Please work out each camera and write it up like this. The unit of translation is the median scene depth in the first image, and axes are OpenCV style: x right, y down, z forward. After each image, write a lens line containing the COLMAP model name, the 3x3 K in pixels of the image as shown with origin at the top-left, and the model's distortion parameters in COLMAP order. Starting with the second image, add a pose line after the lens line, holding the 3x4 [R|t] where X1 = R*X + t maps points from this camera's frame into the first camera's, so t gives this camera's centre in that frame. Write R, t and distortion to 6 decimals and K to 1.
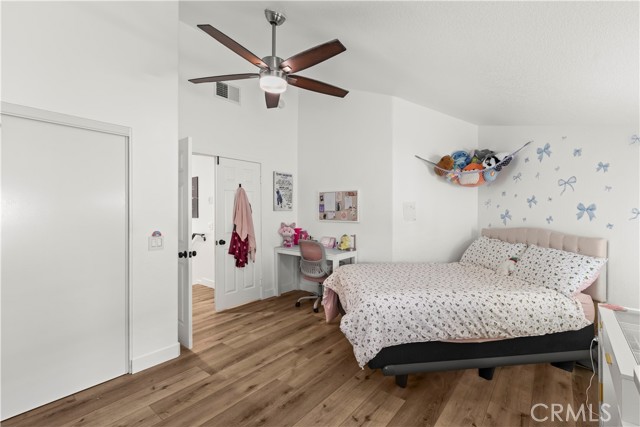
lens RADIAL K [[293.4, 0, 321.5], [0, 293.4, 208.2], [0, 0, 1]] dist [0.003370, 0.000276]
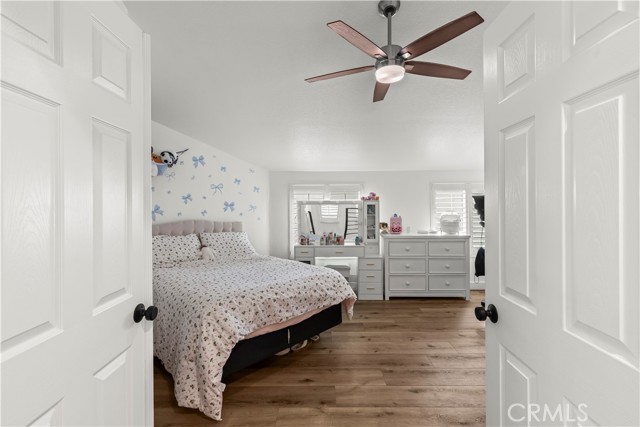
lens RADIAL K [[293.4, 0, 321.5], [0, 293.4, 208.2], [0, 0, 1]] dist [0.003370, 0.000276]
pose [[-0.638527, -0.009962, 0.769535, -0.660337], [-0.003772, 0.999945, 0.009815, 0.003031], [-0.769590, 0.003365, -0.638529, 1.573885]]
